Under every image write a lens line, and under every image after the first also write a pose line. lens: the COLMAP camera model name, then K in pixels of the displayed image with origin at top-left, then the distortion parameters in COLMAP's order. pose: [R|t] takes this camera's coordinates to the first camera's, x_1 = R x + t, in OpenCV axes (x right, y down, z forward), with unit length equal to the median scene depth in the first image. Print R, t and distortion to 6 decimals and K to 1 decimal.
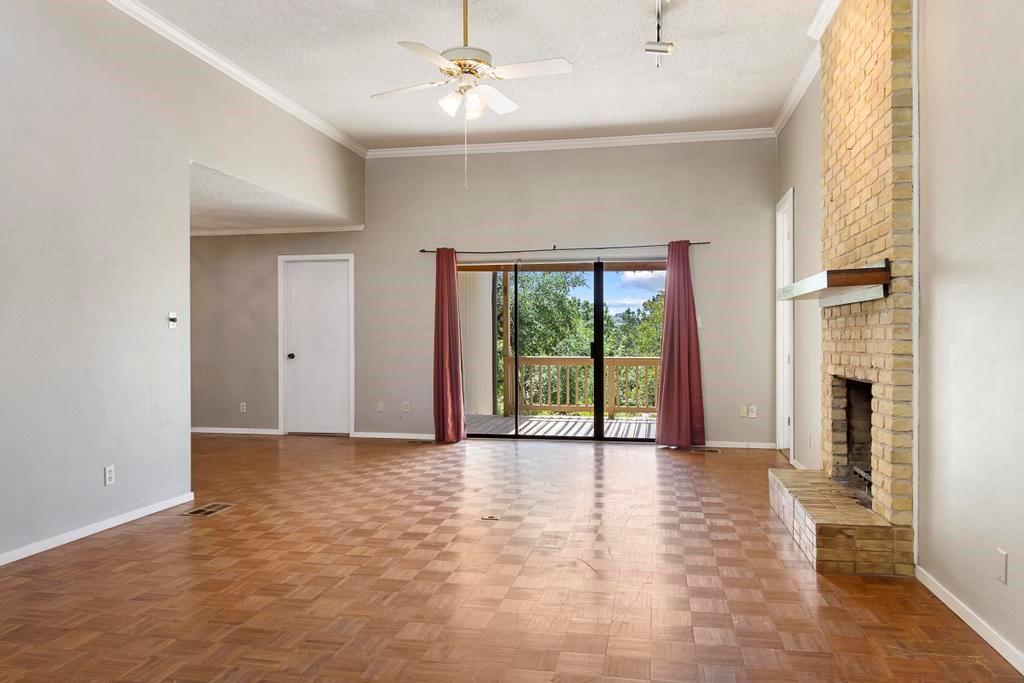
lens RADIAL K [[710.4, 0, 511.6], [0, 710.4, 349.1], [0, 0, 1]] dist [0.006366, 0.004535]
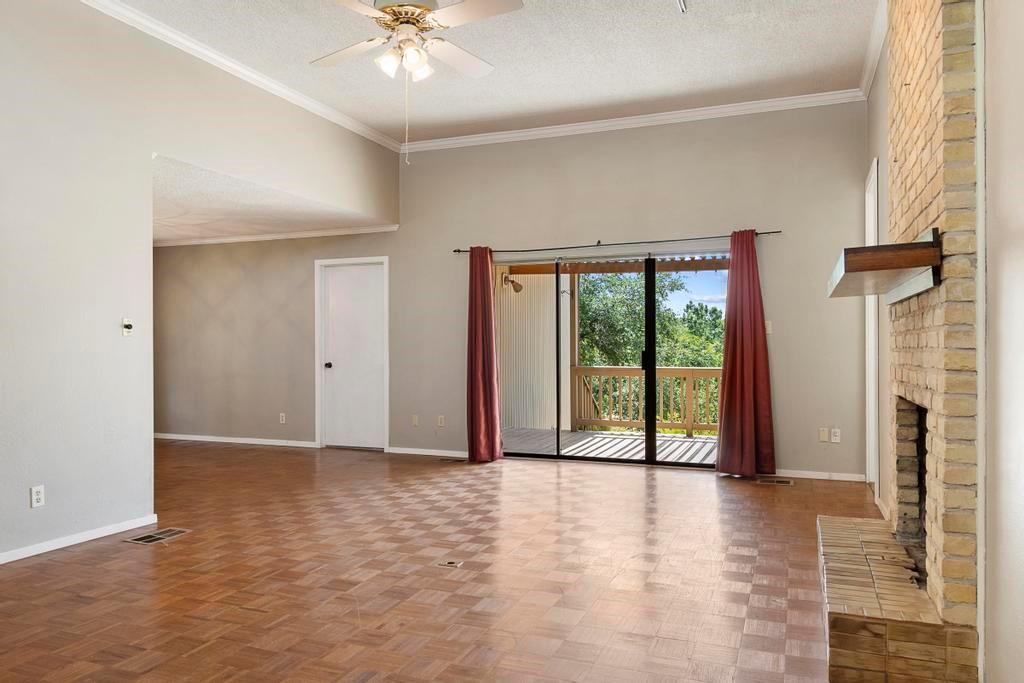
lens RADIAL K [[711.5, 0, 513.1], [0, 711.5, 354.0], [0, 0, 1]] dist [0.002852, 0.001626]
pose [[0.984171, 0.001418, -0.177213, 0.168724], [-0.002266, 0.999987, -0.004584, -0.002525], [0.177205, 0.004913, 0.984162, 0.176050]]
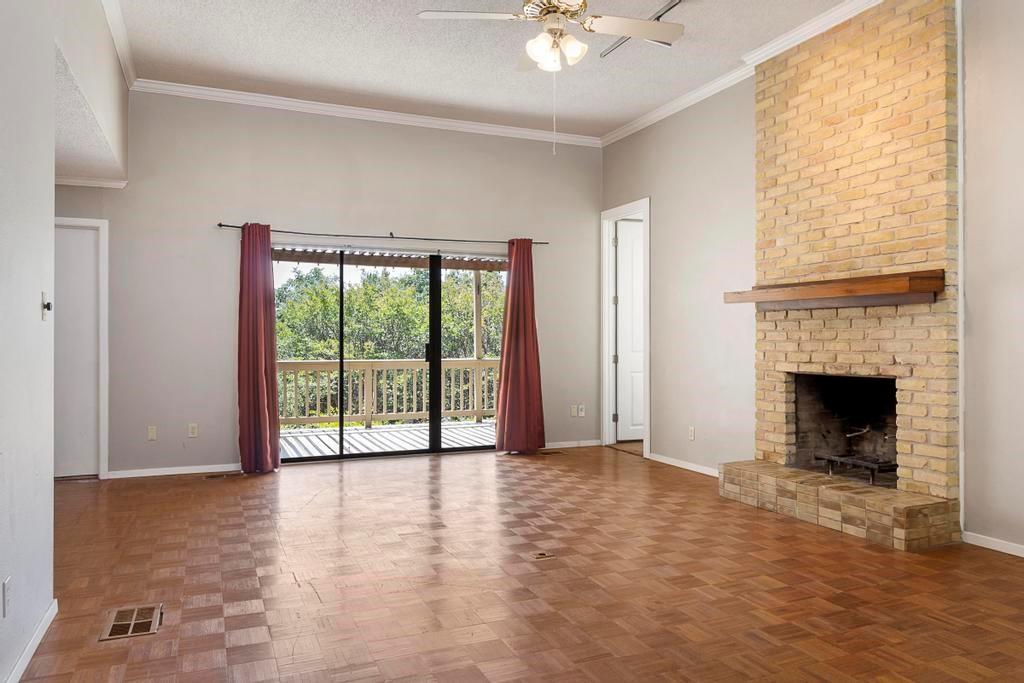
lens RADIAL K [[714.5, 0, 511.6], [0, 714.5, 344.7], [0, 0, 1]] dist [0.001551, 0.001561]
pose [[0.824254, -0.003339, 0.566211, -0.472171], [0.008752, 0.999938, -0.006843, -0.002089], [-0.566153, 0.010596, 0.824232, 0.295575]]
